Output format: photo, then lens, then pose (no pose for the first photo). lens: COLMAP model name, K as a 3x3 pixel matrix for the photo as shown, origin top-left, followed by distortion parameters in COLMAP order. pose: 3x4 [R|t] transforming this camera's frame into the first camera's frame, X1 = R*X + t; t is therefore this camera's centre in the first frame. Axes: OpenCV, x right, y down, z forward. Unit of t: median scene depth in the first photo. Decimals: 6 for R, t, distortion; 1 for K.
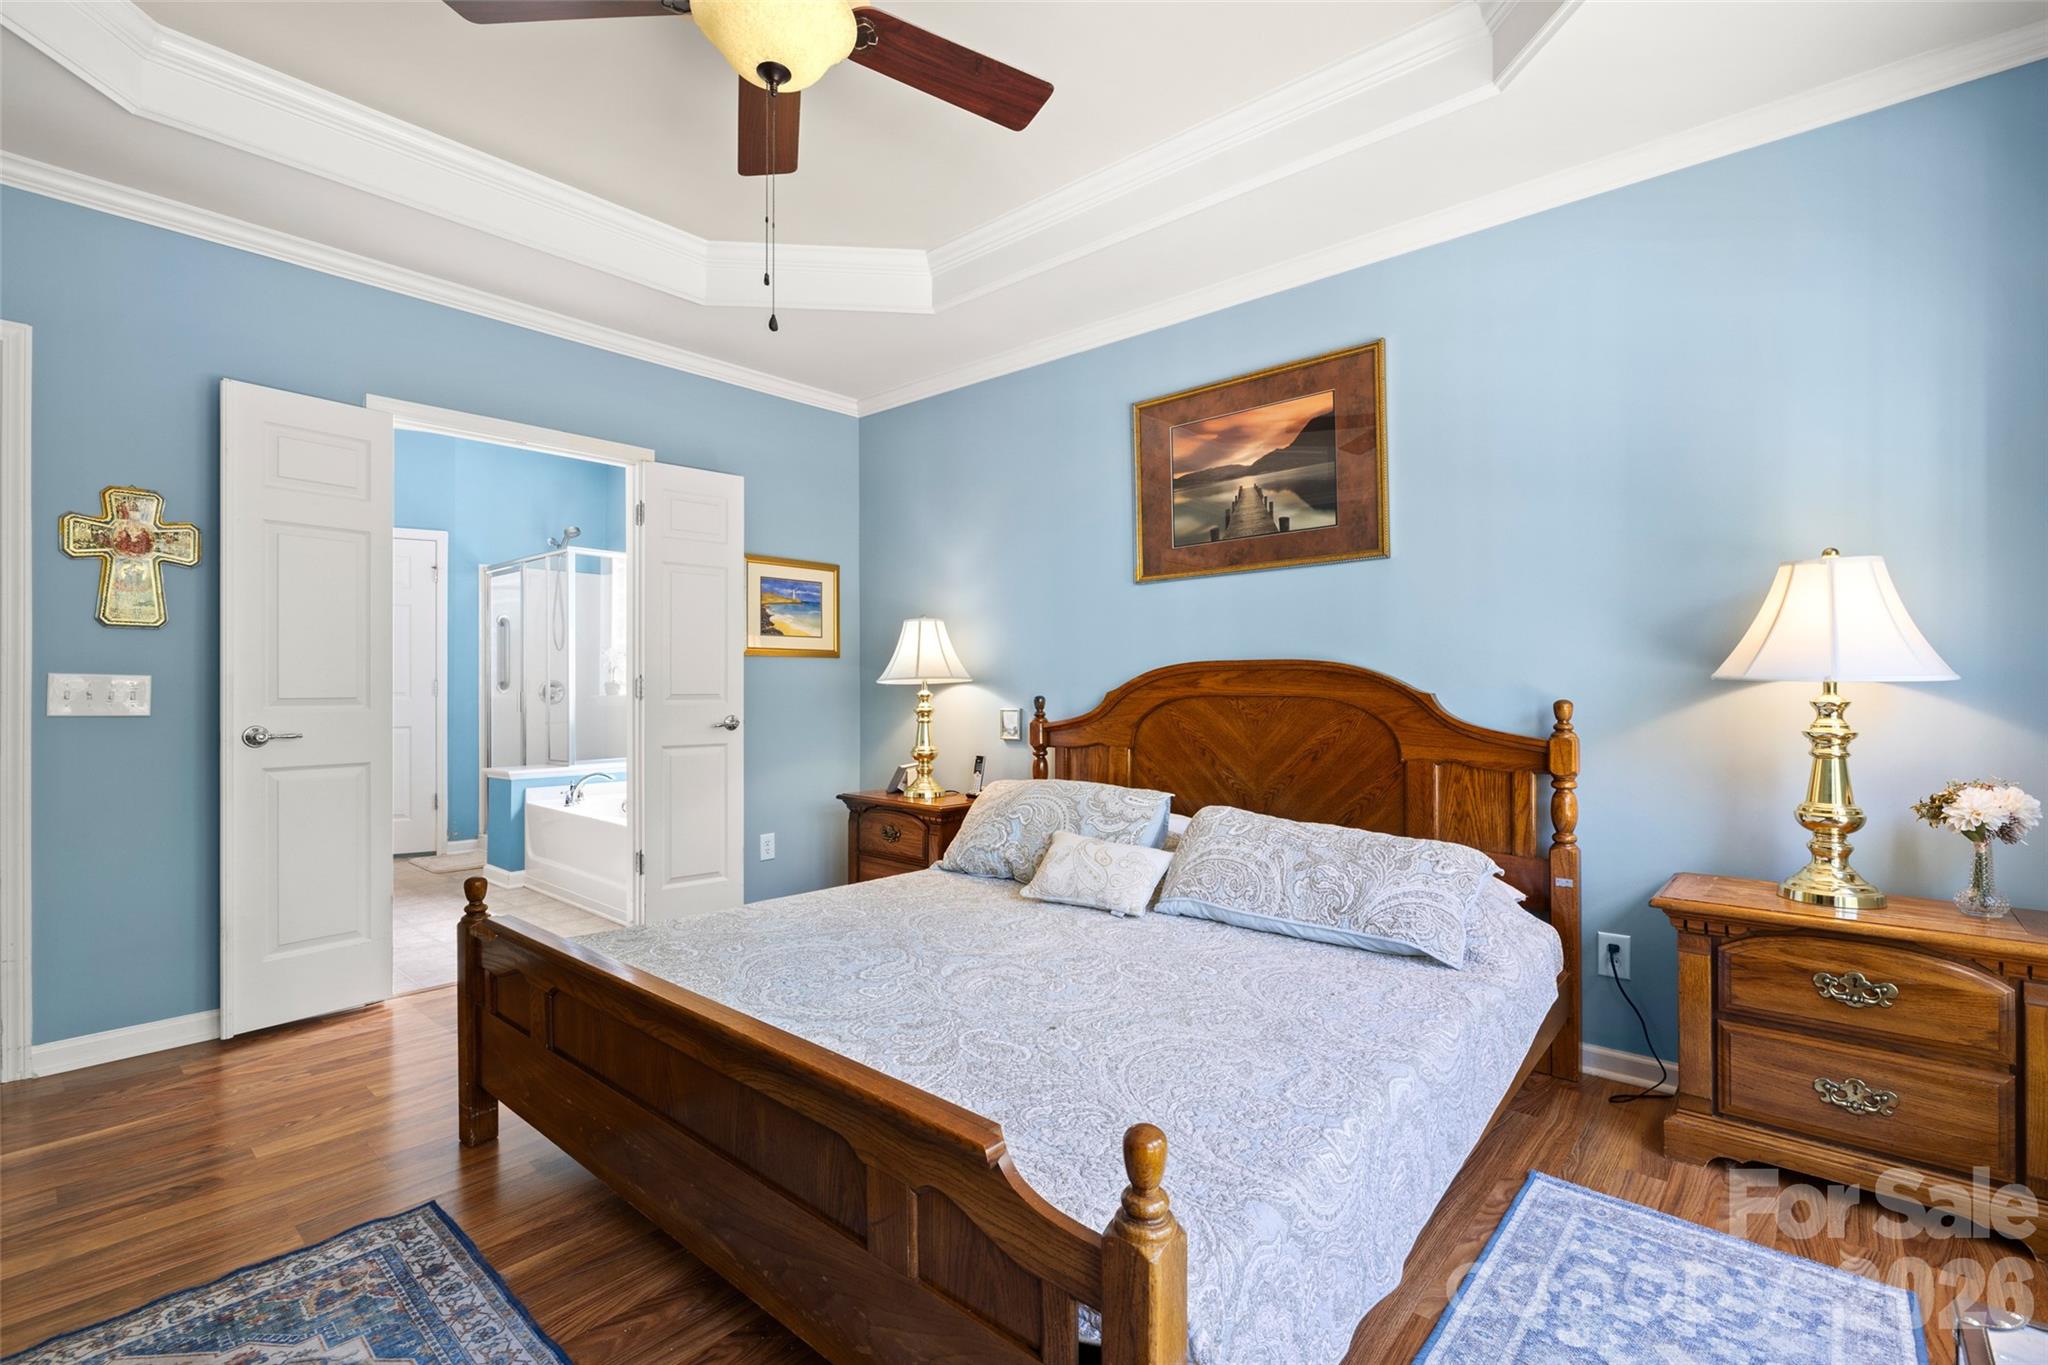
lens RADIAL K [[923.3, 0, 1023.5], [0, 923.3, 687.7], [0, 0, 1]] dist [-0.002350, 0.001573]
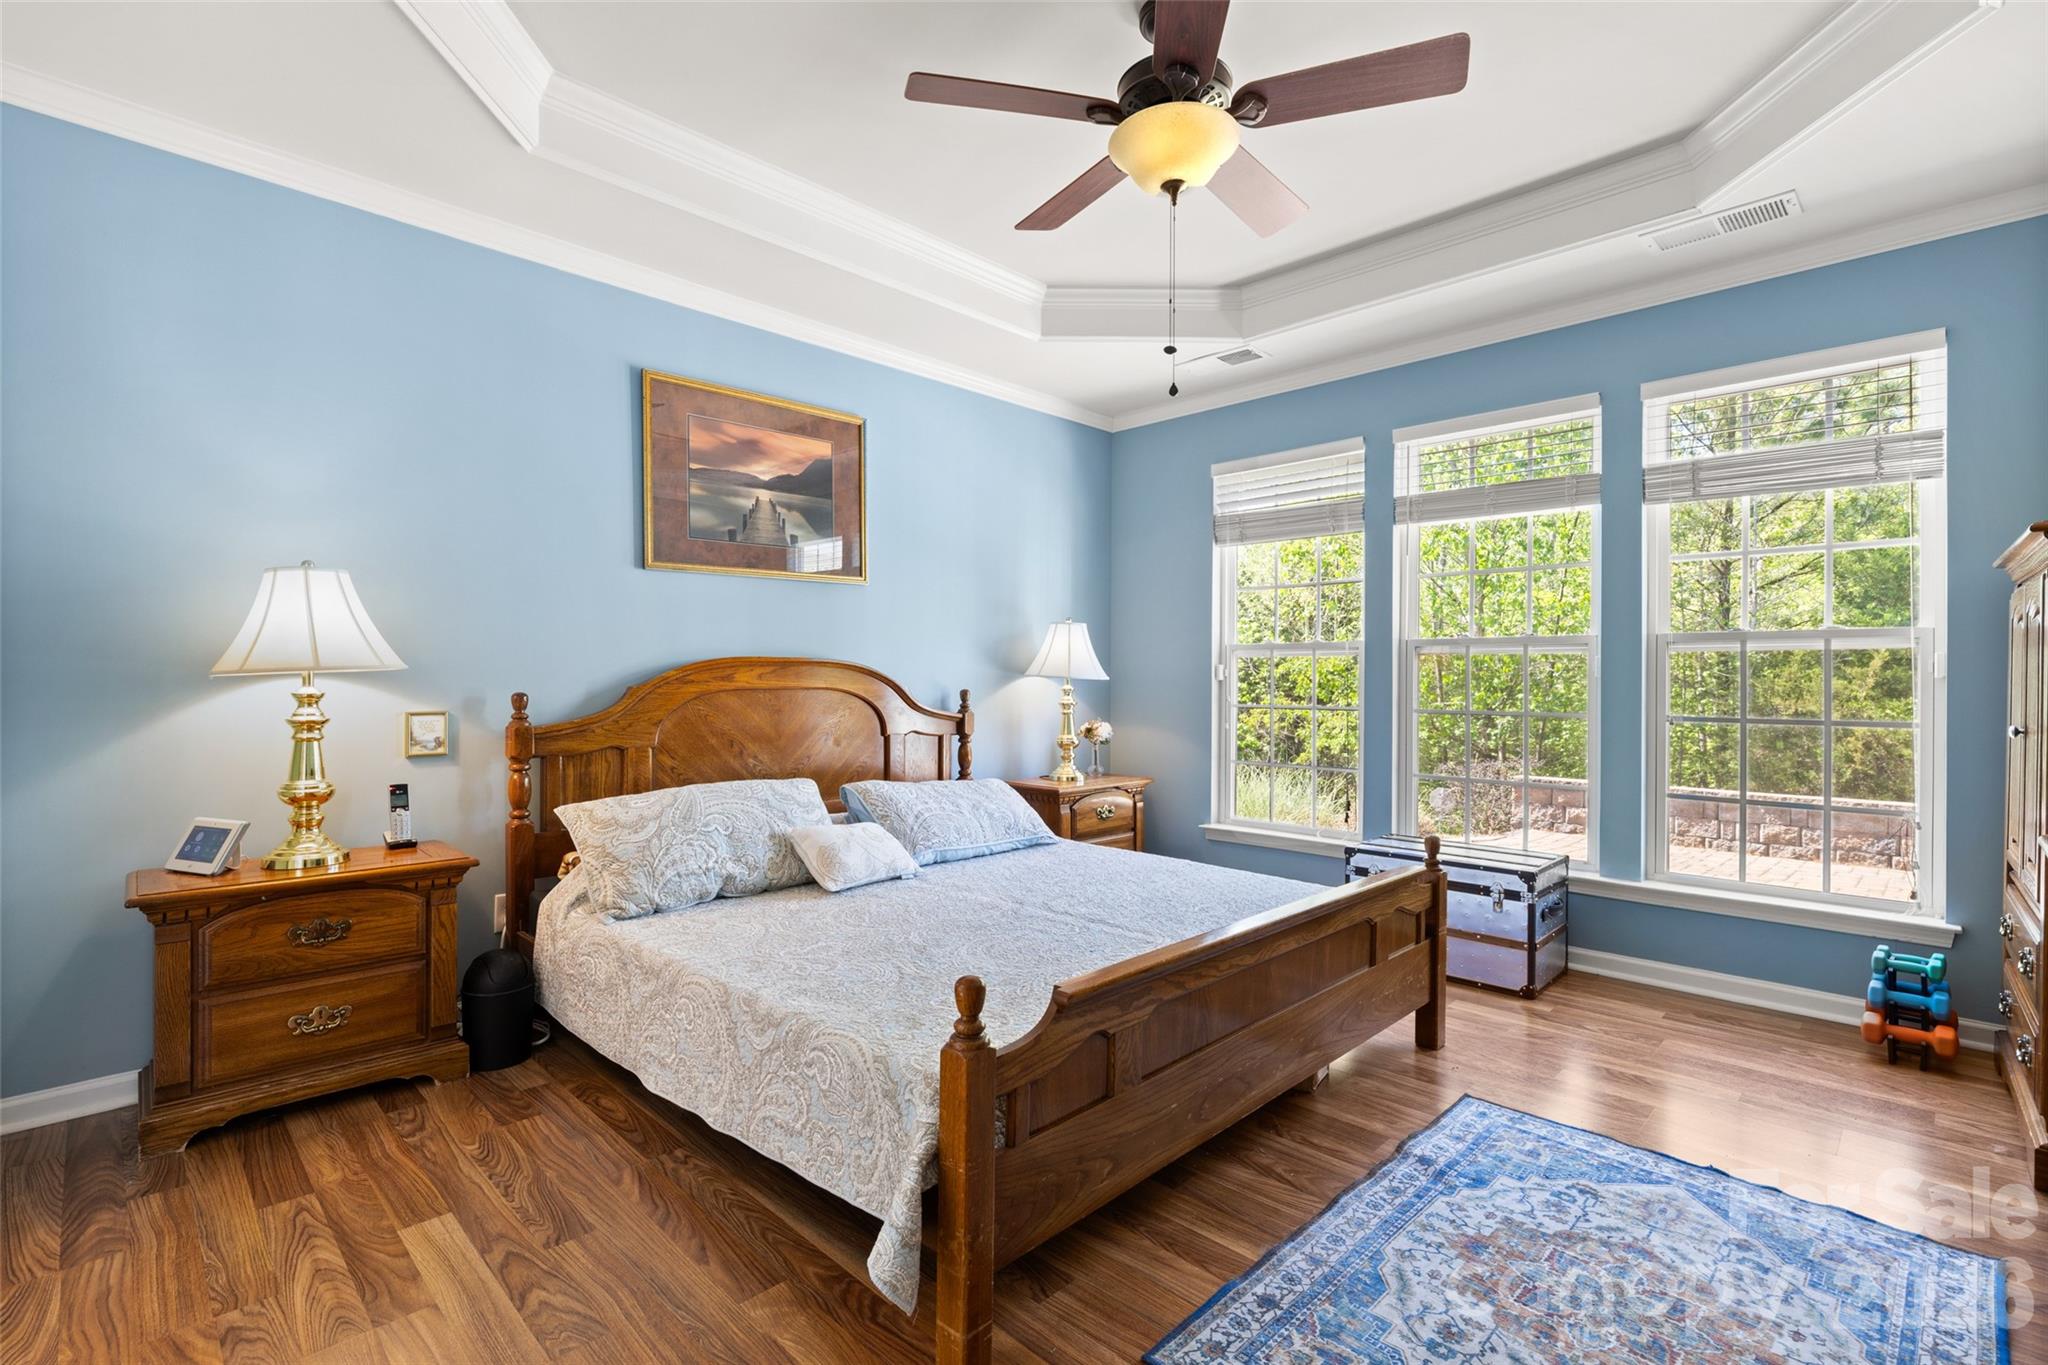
lens RADIAL K [[923.3, 0, 1023.2], [0, 923.3, 676.8], [0, 0, 1]] dist [-0.002350, 0.001573]
pose [[0.062635, 0.001424, 0.998035, -0.820824], [-0.003137, 0.999994, -0.001230, -0.005301], [-0.998032, -0.003054, 0.062639, 0.611012]]
